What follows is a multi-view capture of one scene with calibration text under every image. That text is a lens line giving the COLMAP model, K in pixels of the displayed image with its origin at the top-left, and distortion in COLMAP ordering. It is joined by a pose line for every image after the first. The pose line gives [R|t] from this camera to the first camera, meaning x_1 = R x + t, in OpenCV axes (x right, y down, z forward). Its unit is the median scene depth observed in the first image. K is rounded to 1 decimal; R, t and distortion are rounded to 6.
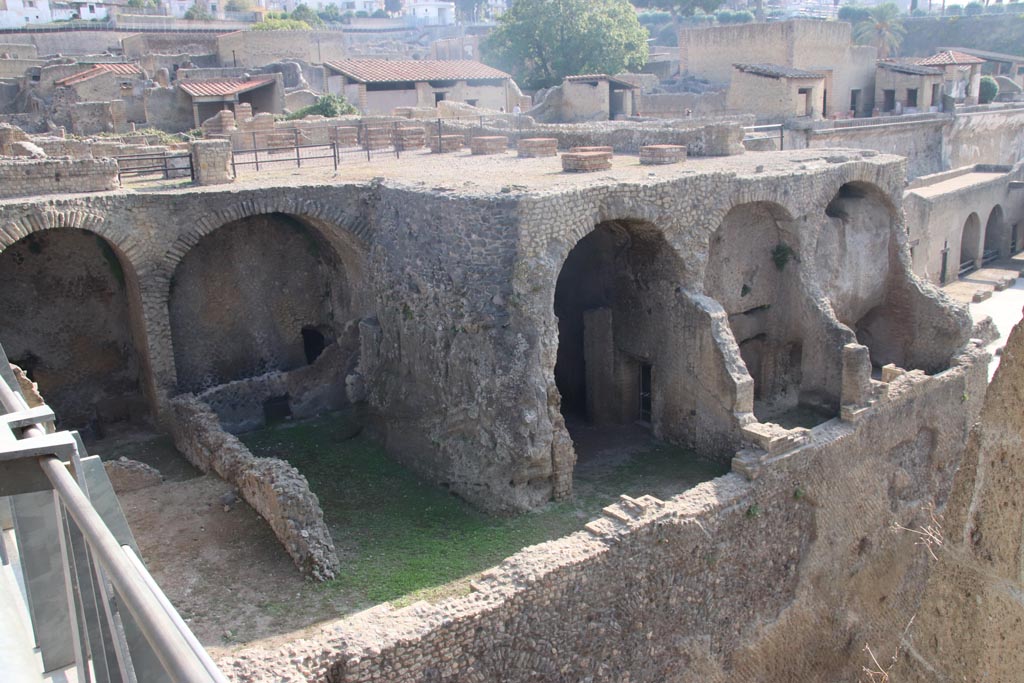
lens RADIAL K [[948.2, 0, 526.4], [0, 948.2, 334.0], [0, 0, 1]] dist [-0.036947, 0.000000]
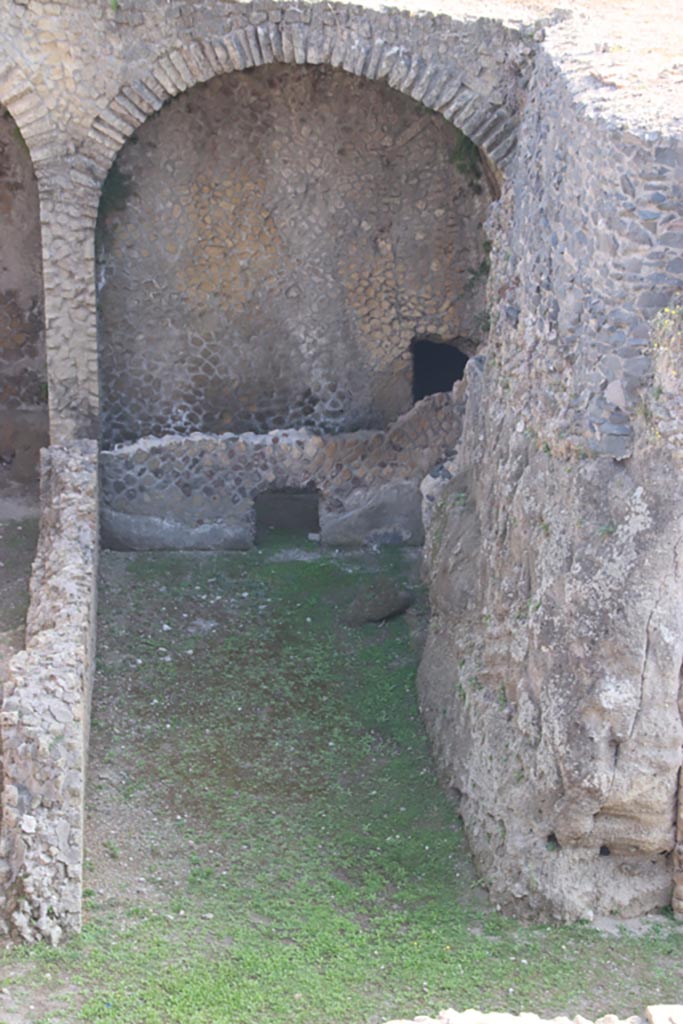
lens RADIAL K [[2323.1, 0, 342.7], [0, 2323.1, 518.1], [0, 0, 1]] dist [0.732599, 0.000000]
pose [[0.861037, 0.225709, -0.455709, 0.276372], [-0.175410, 0.972930, 0.150458, -0.093867], [0.477333, -0.049614, 0.877321, 0.056182]]
